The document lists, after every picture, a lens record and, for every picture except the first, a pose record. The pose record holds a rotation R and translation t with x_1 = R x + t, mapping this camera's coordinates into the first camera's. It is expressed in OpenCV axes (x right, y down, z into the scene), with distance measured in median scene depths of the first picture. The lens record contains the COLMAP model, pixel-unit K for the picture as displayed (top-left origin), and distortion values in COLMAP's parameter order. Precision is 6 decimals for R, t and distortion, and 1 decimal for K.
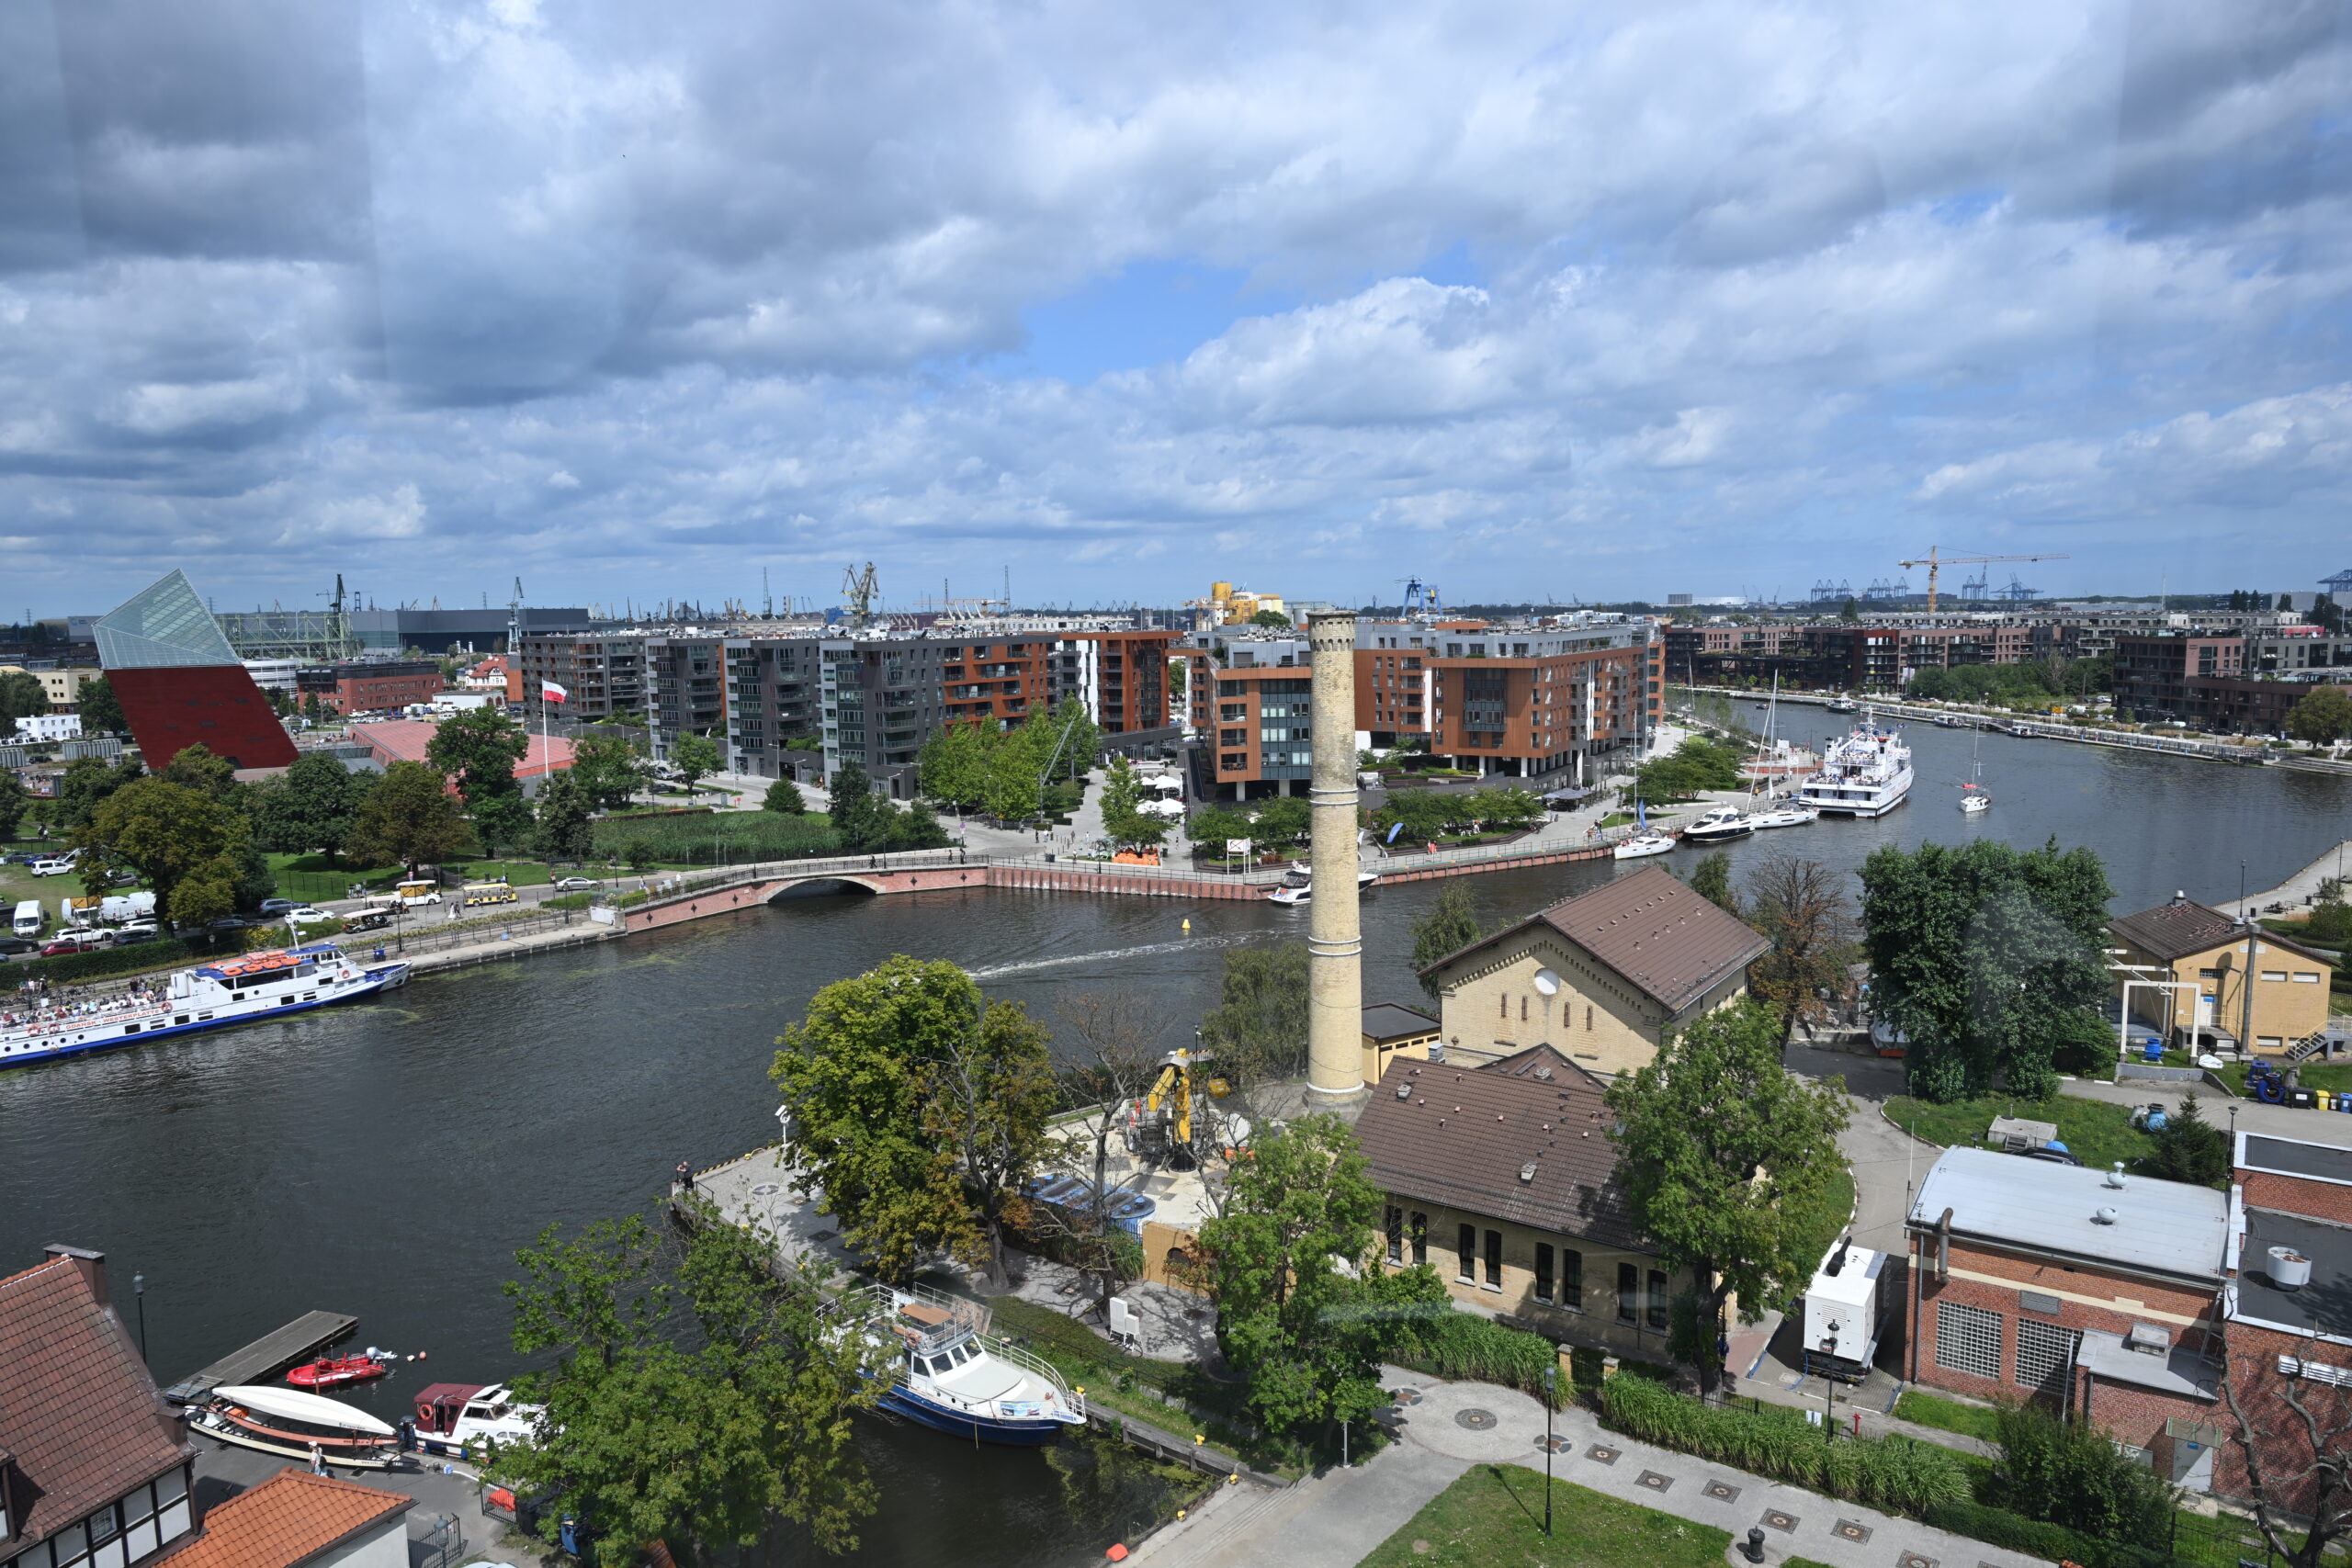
lens RADIAL K [[1562.9, 0, 1184.8], [0, 1562.9, 790.7], [0, 0, 1]] dist [0.009631, -0.009005]
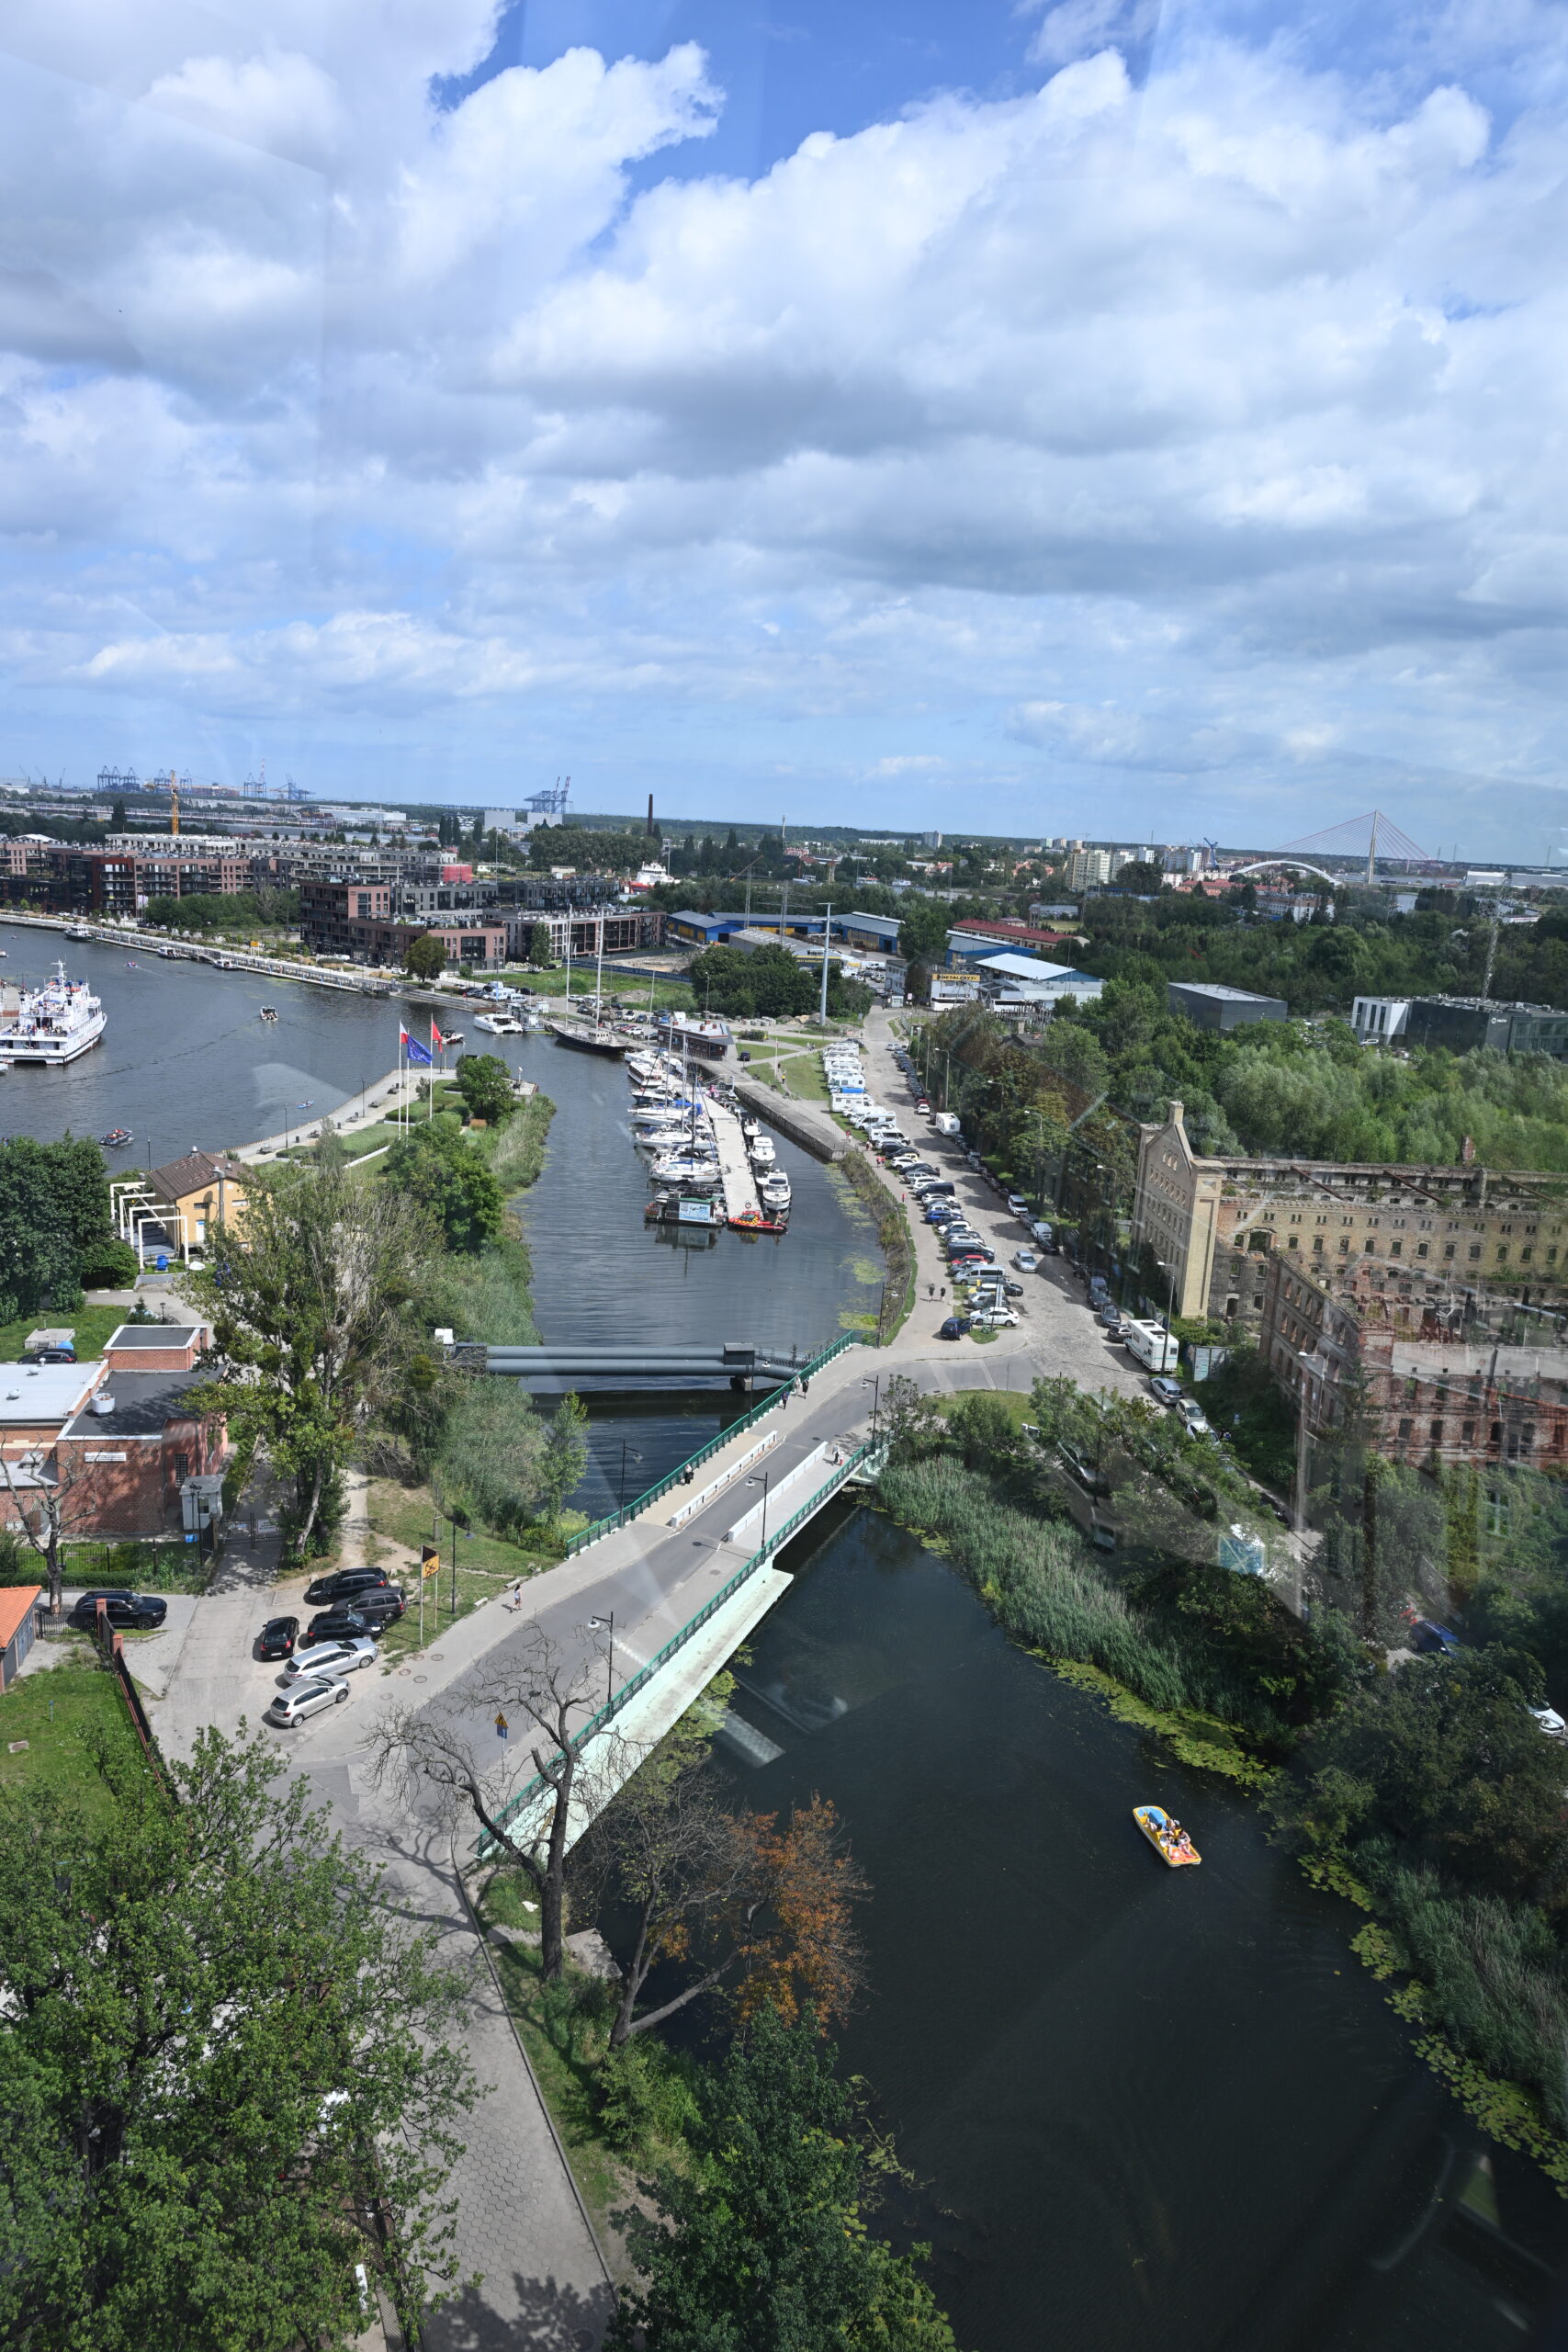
lens RADIAL K [[1562.9, 0, 783.8], [0, 1562.9, 1181.0], [0, 0, 1]] dist [0.009631, -0.009005]
pose [[0.712414, -0.110353, 0.693029, 0.011198], [0.020507, 0.990411, 0.136625, -0.049267], [-0.701460, -0.083122, 0.707845, -0.219734]]
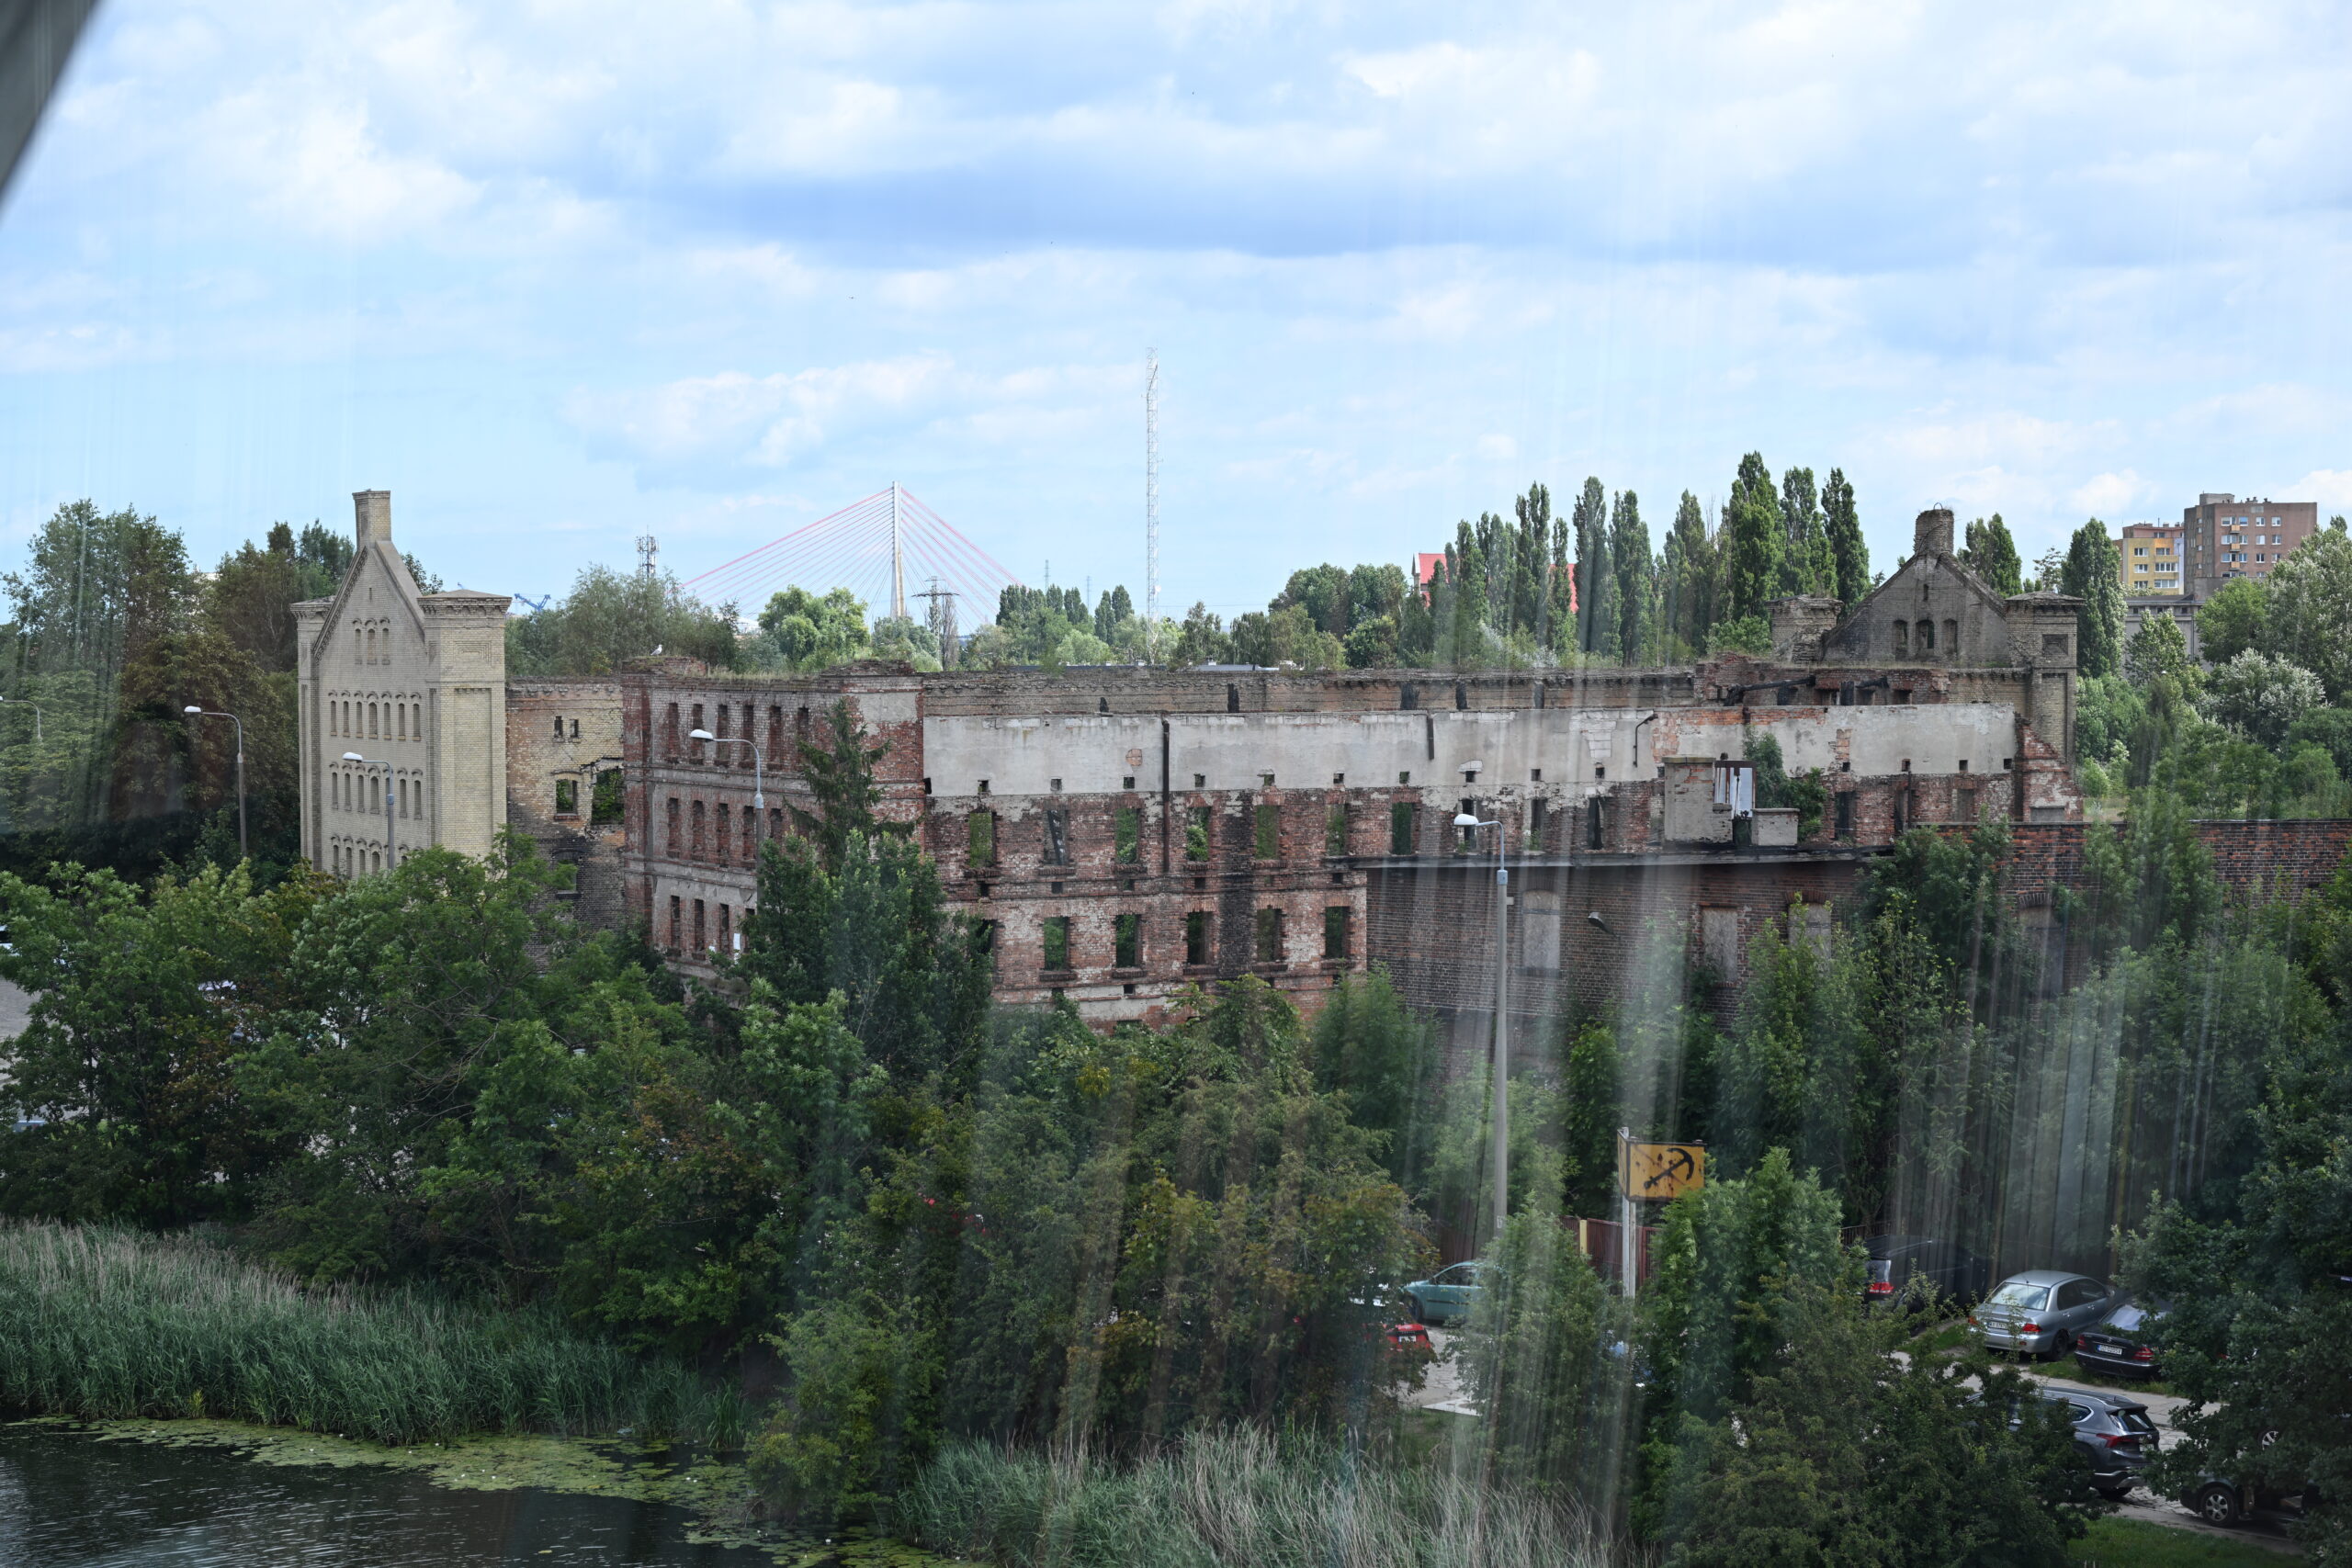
lens RADIAL K [[4125.2, 0, 1174.9], [0, 4125.2, 784.0], [0, 0, 1]] dist [0.028587, -0.008627]
pose [[0.369461, -0.024090, 0.928934, 0.020458], [0.111177, 0.993629, -0.018450, 0.106152], [-0.922571, 0.110093, 0.369786, -0.227643]]
